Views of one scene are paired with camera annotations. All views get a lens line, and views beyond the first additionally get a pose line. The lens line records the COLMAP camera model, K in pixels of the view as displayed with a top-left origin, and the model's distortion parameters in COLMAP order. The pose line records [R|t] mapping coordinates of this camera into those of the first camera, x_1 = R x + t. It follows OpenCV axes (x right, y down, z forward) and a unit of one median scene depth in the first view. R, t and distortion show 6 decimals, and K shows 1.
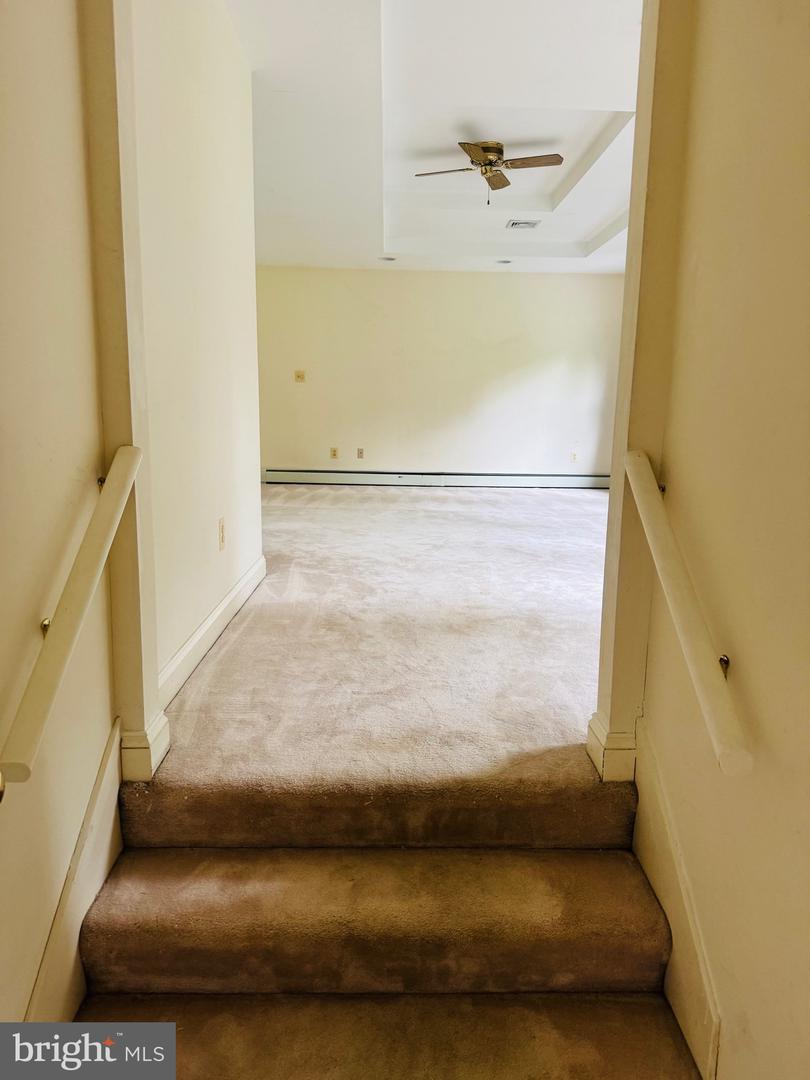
lens RADIAL K [[759.3, 0, 405.2], [0, 759.3, 543.9], [0, 0, 1]] dist [0.029135, -0.032936]
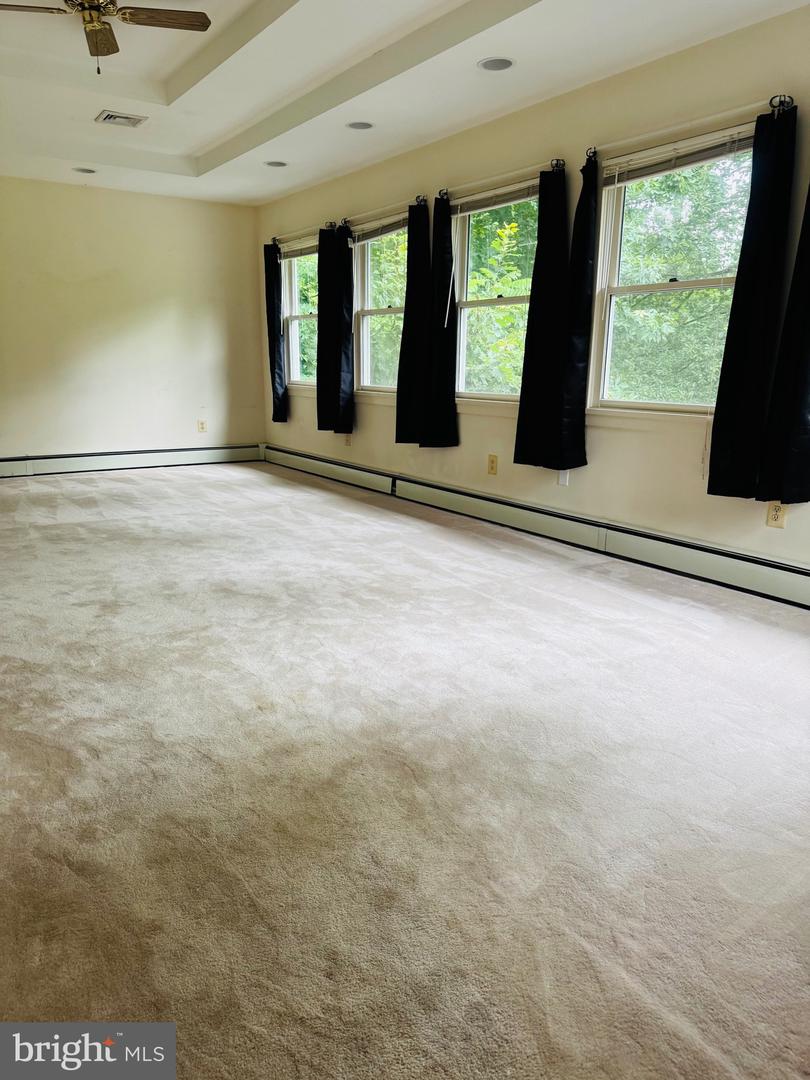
lens RADIAL K [[759.3, 0, 414.5], [0, 759.3, 540.3], [0, 0, 1]] dist [0.029135, -0.032936]
pose [[0.834948, -0.139813, 0.532273, -0.074577], [0.102529, 0.989776, 0.099154, -0.084708], [-0.540694, -0.028215, 0.840746, 0.294201]]
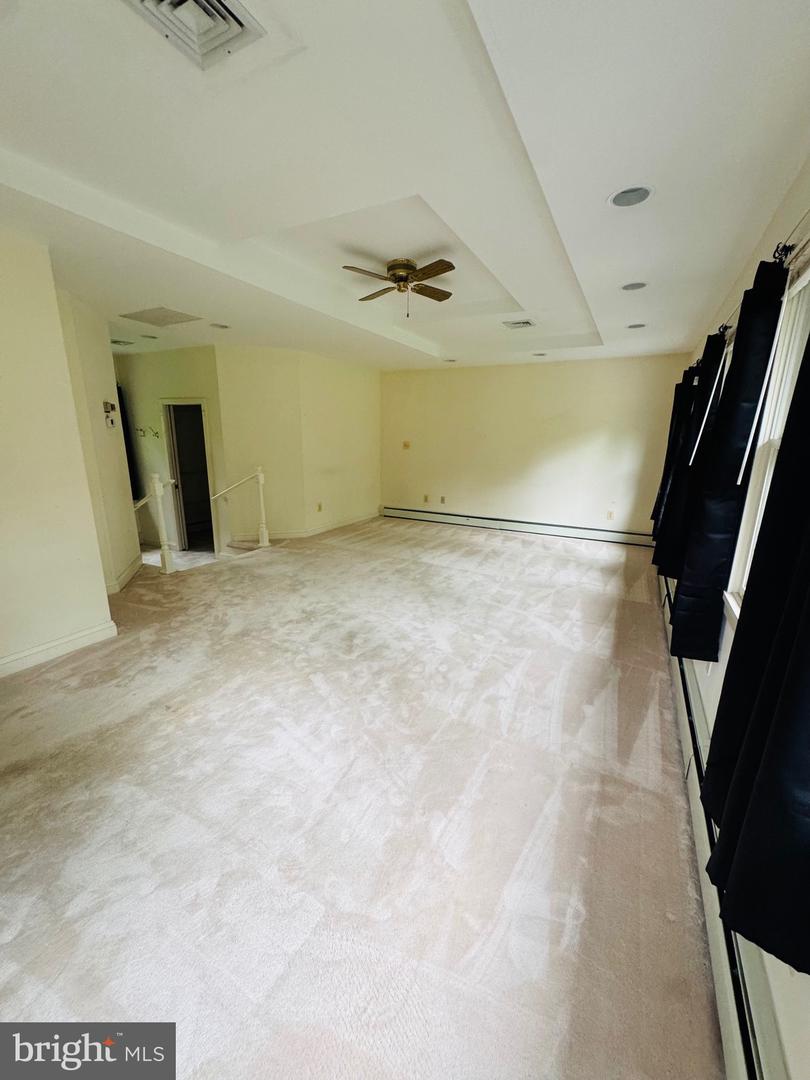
lens RADIAL K [[430.4, 0, 400.9], [0, 430.4, 539.7], [0, 0, 1]] dist [-0.014452, -0.000283]
pose [[0.872692, 0.104833, -0.476884, 0.451861], [-0.079860, 0.994173, 0.072404, -0.168916], [0.481696, -0.025102, 0.875979, 0.451045]]
